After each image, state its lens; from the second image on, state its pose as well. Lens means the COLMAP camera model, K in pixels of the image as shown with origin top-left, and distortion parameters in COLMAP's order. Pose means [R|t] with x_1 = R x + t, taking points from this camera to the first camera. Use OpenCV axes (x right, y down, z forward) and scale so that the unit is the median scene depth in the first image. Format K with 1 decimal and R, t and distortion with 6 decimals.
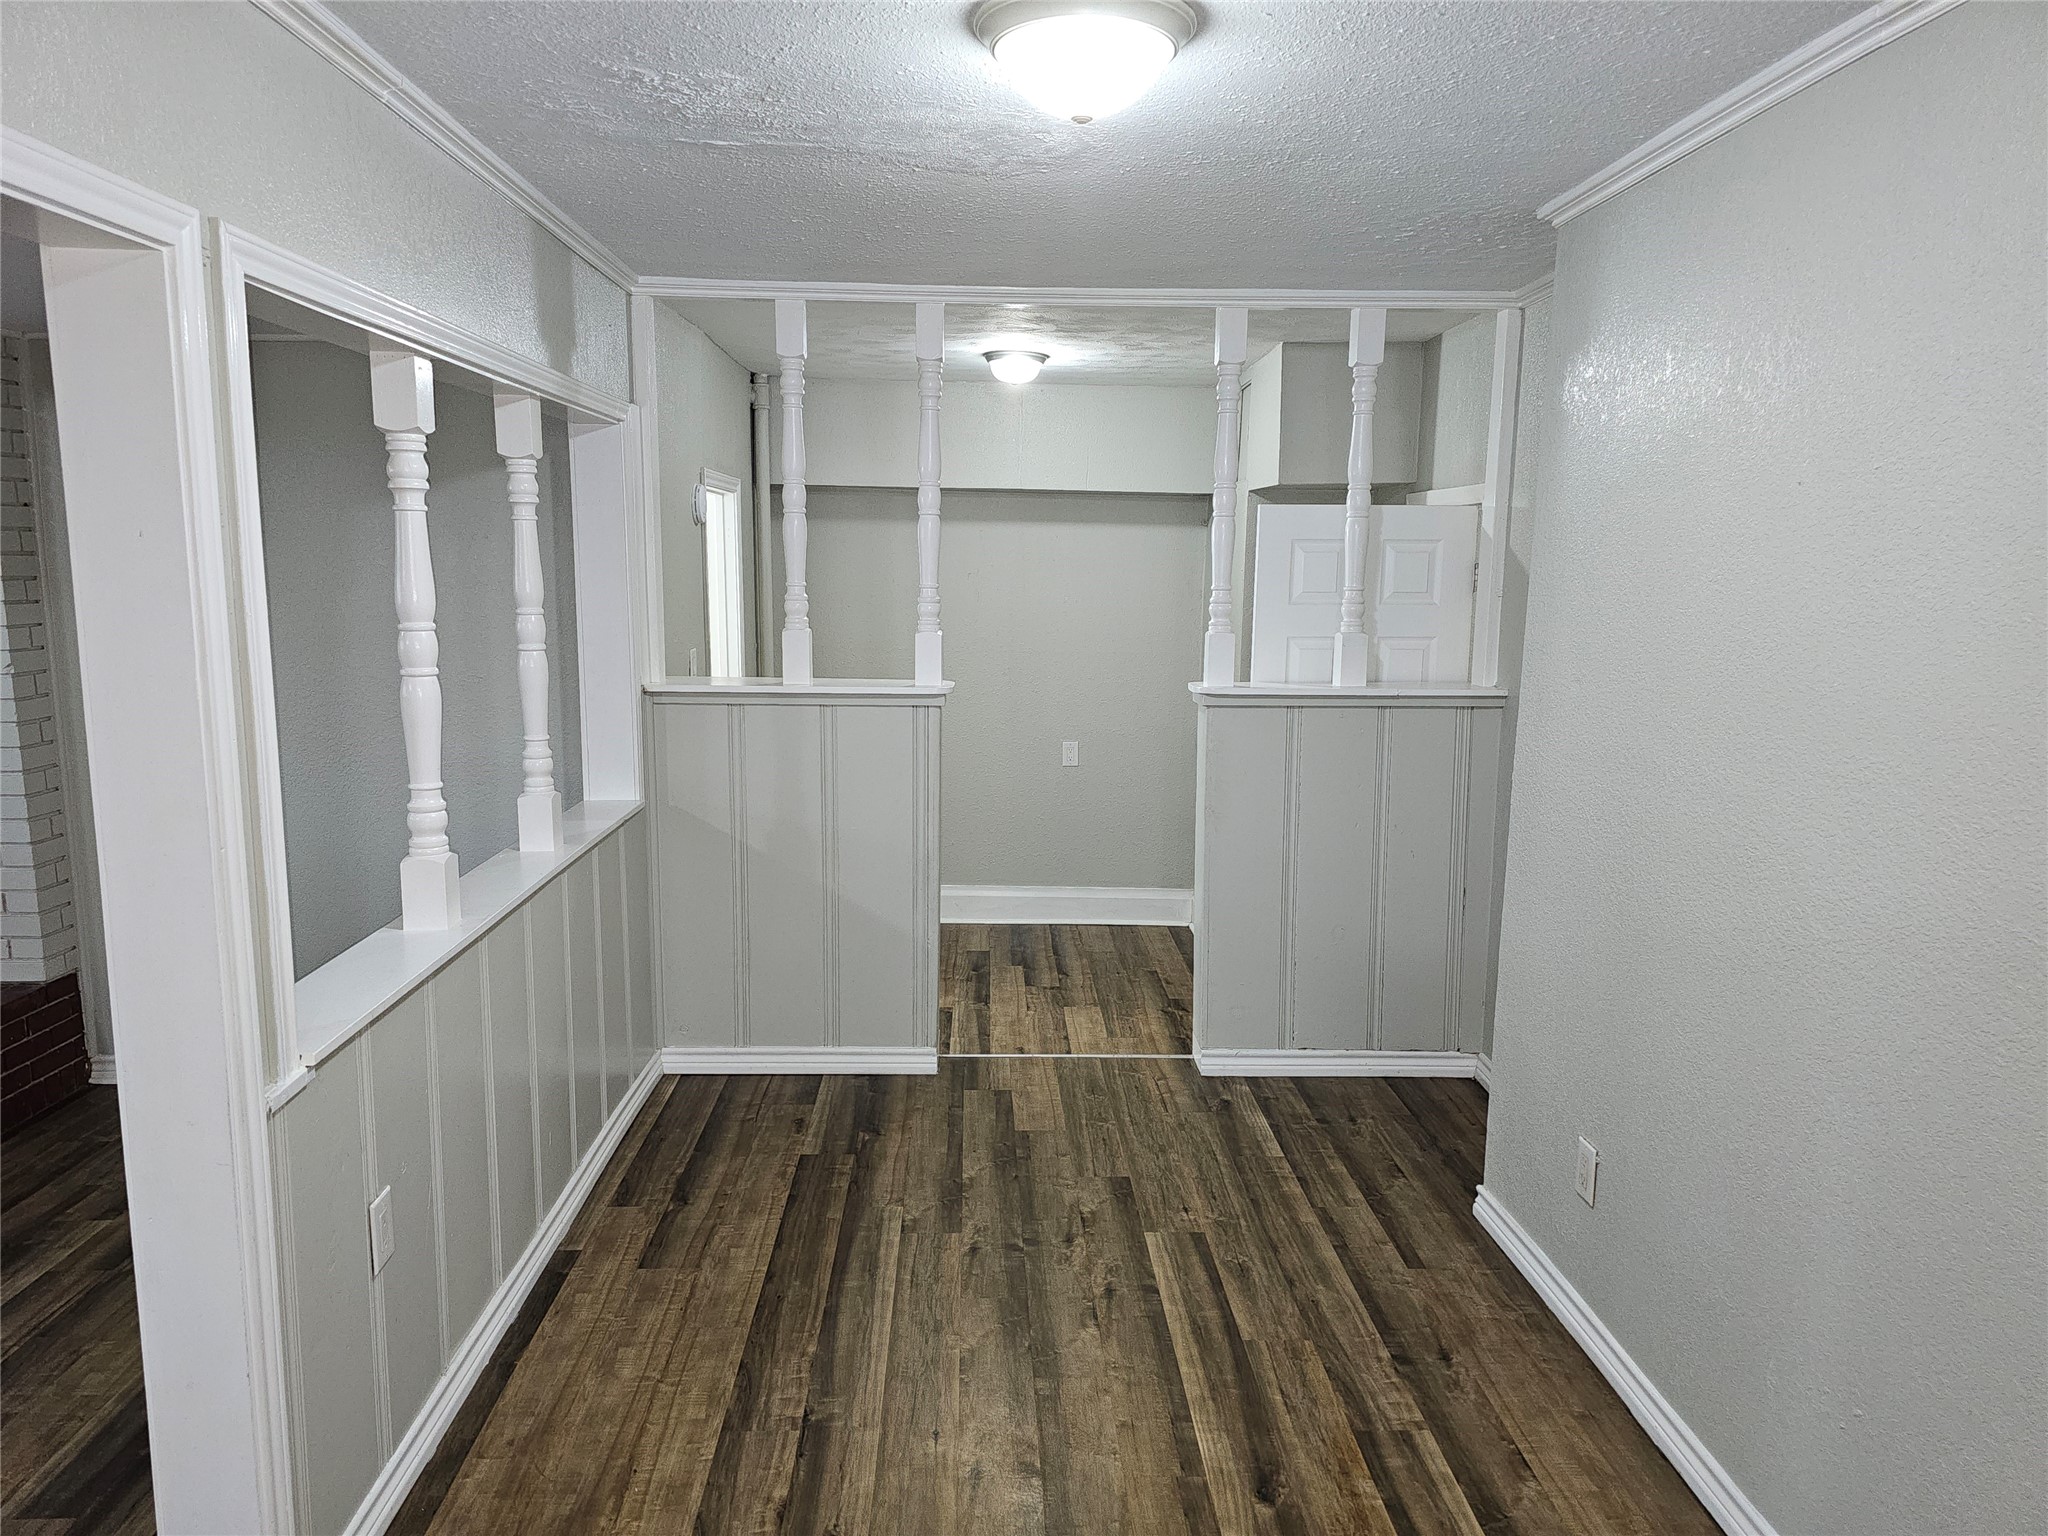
lens RADIAL K [[1364.2, 0, 1024.0], [0, 1364.2, 768.0], [0, 0, 1]] dist [0.000184, -0.000012]
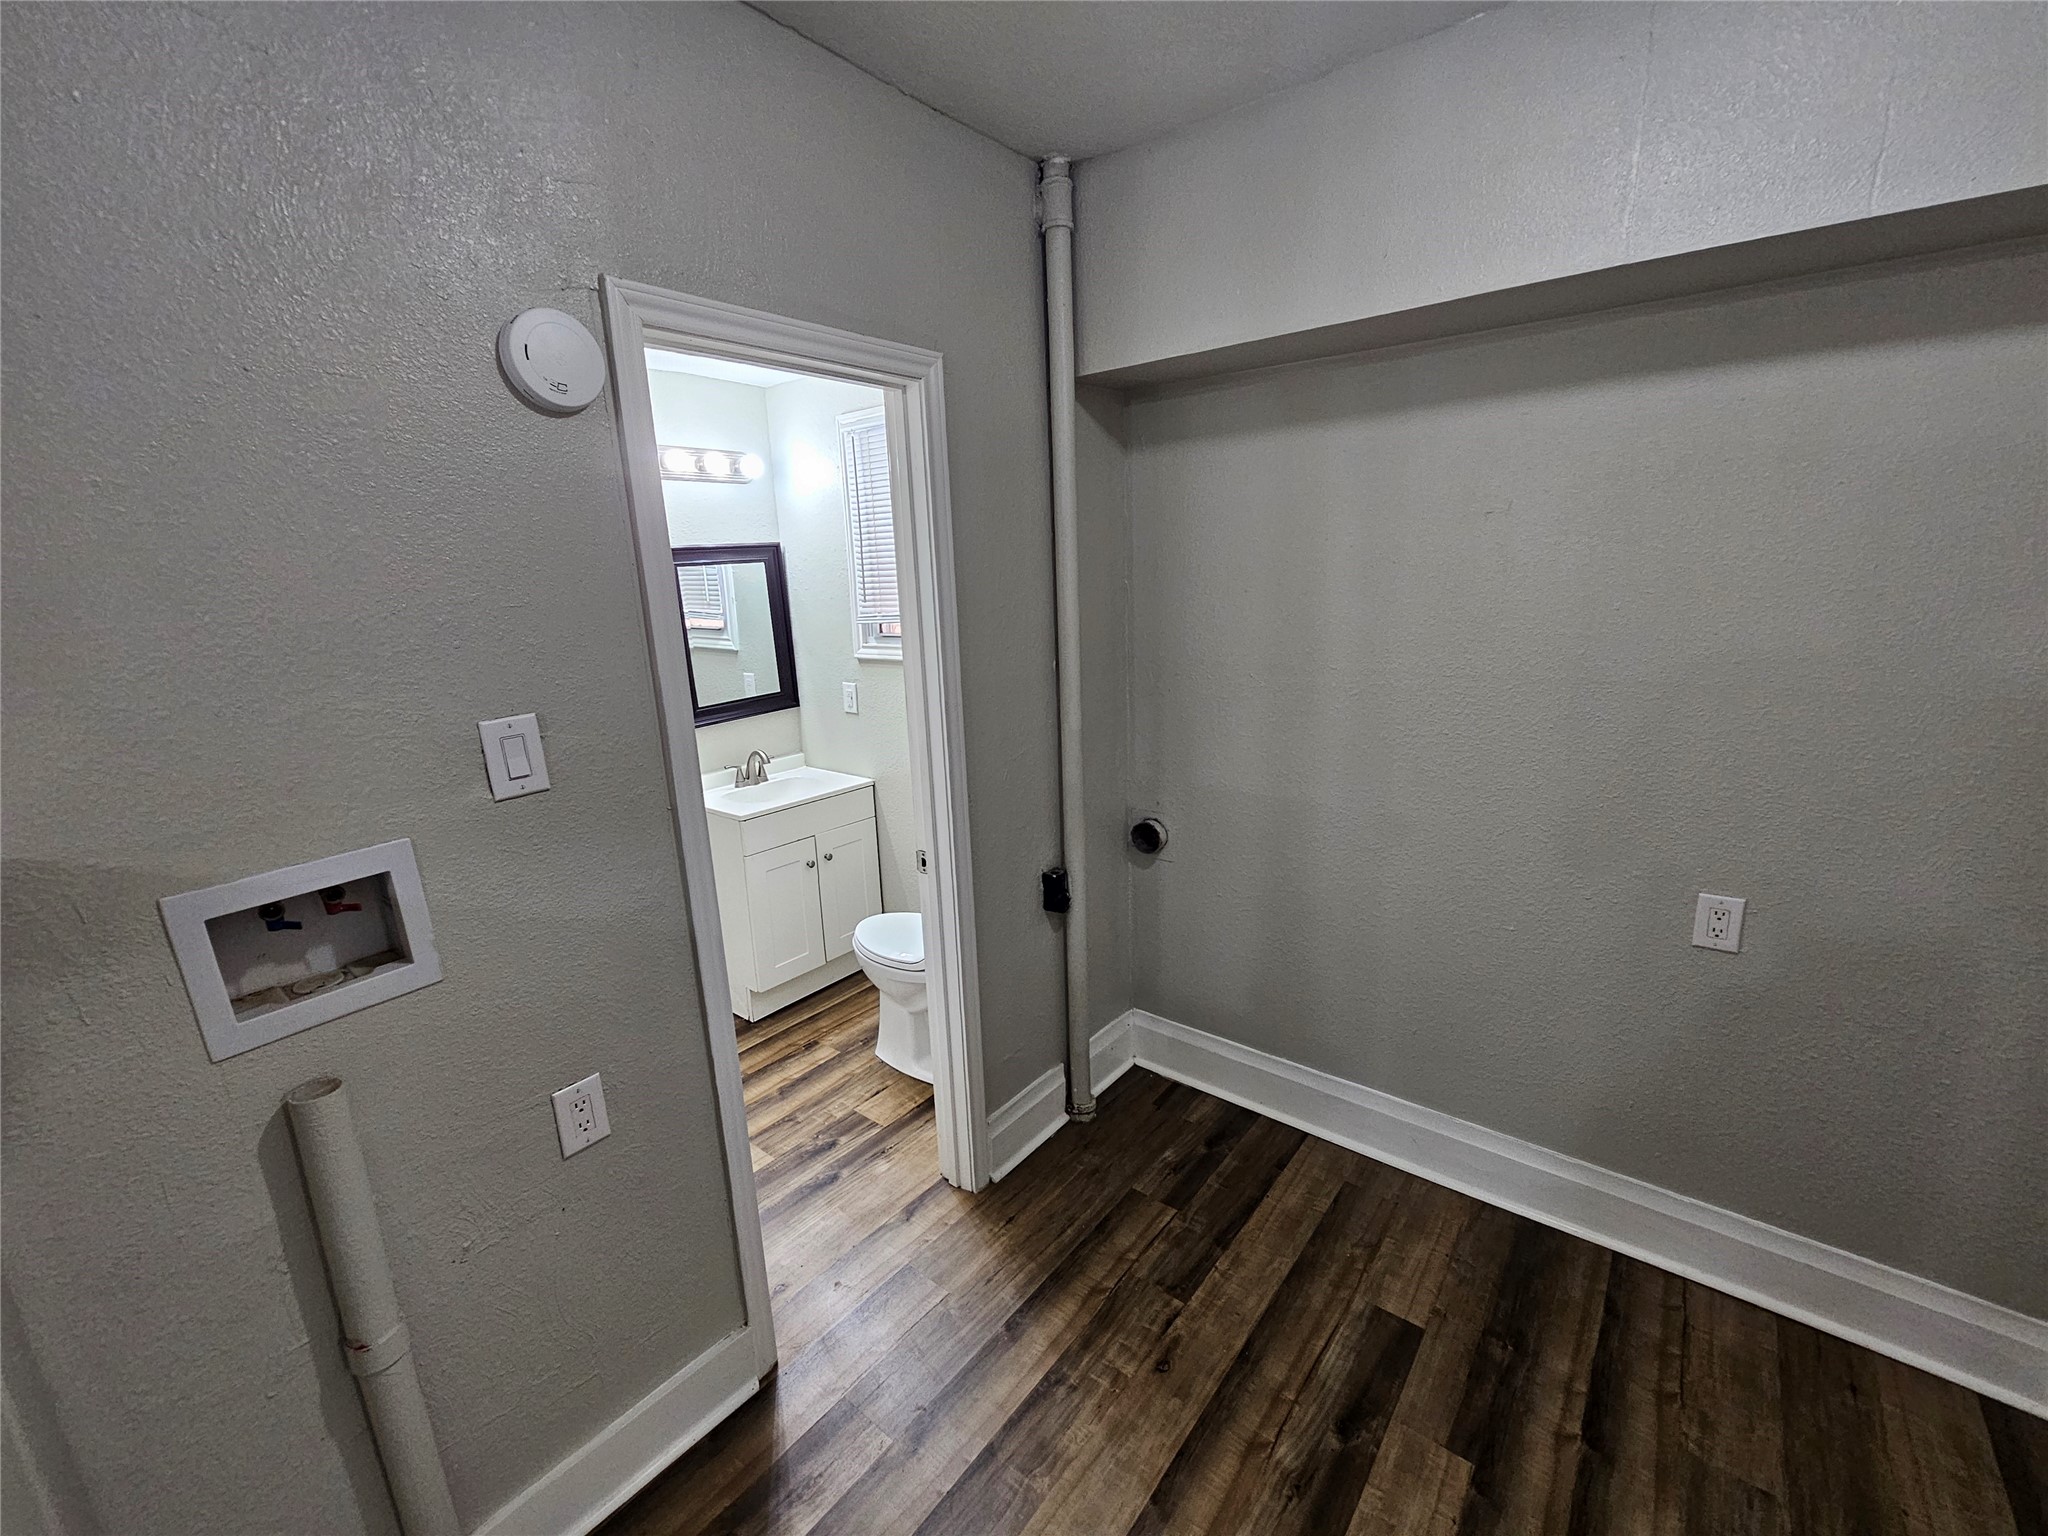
lens RADIAL K [[801.5, 0, 1024.0], [0, 801.5, 768.0], [0, 0, 1]] dist [0.001459, 0.000253]
pose [[0.761229, 0.115750, -0.638069, 0.025411], [-0.050643, 0.991547, 0.119455, -0.087361], [0.646502, -0.058619, 0.760657, 0.726296]]
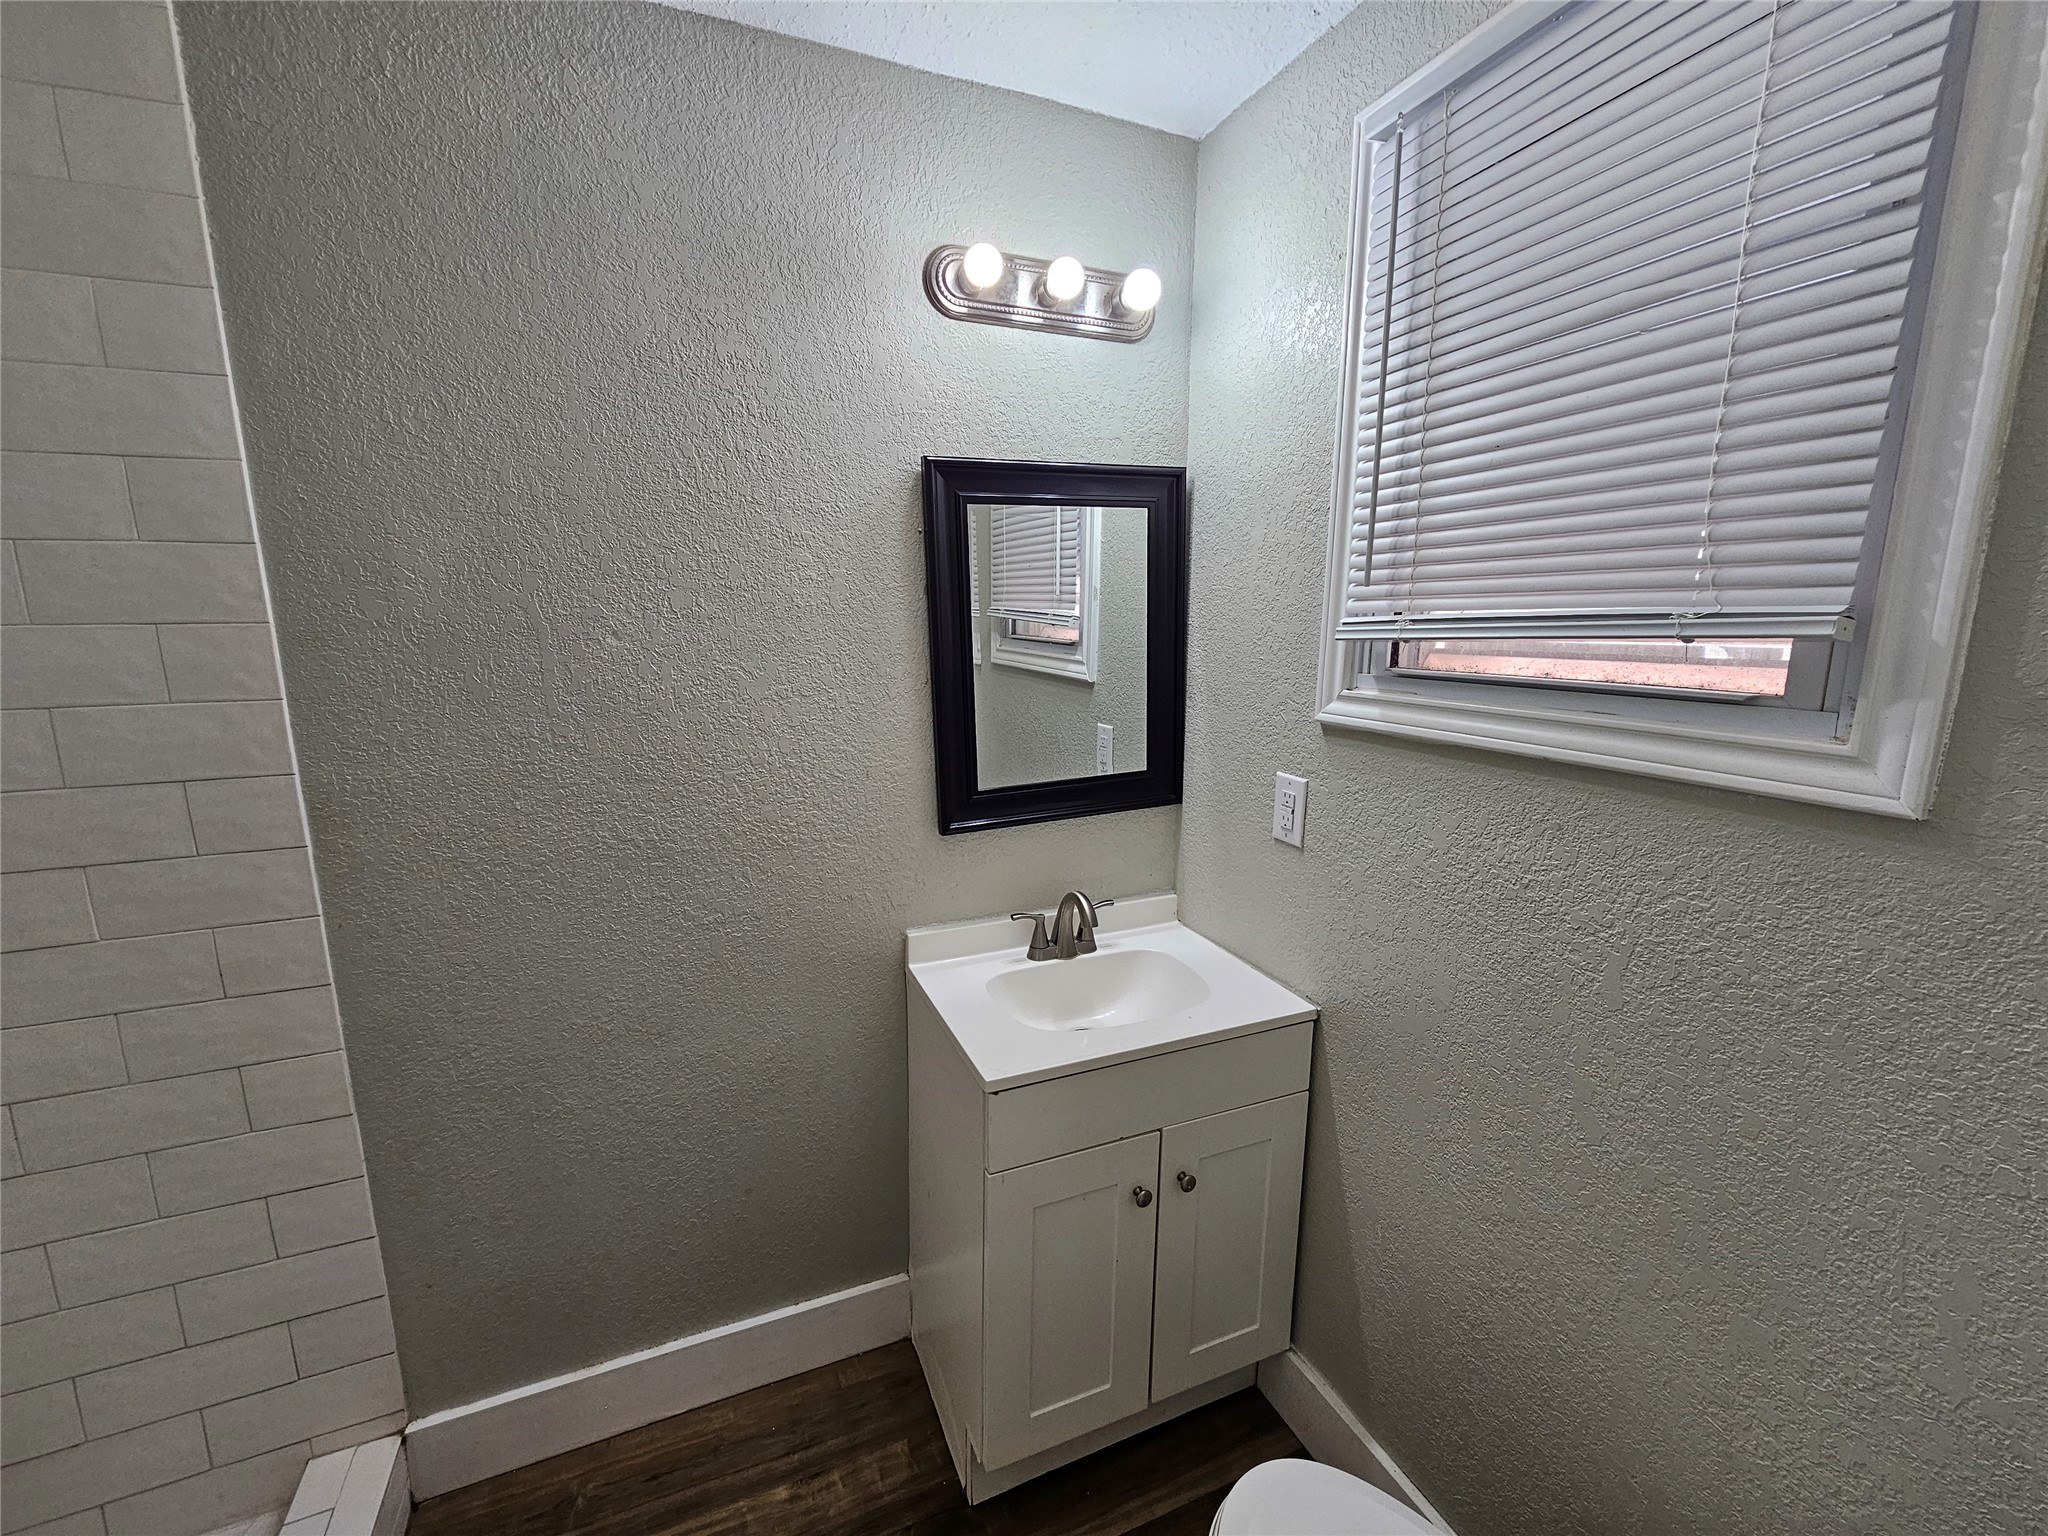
lens RADIAL K [[832.5, 0, 1024.0], [0, 832.5, 768.0], [0, 0, 1]] dist [-0.001141, -0.000048]
pose [[0.341629, 0.157739, -0.926503, -0.153264], [-0.128068, 0.984433, 0.120379, -0.093216], [0.931068, 0.077530, 0.356512, 0.857308]]
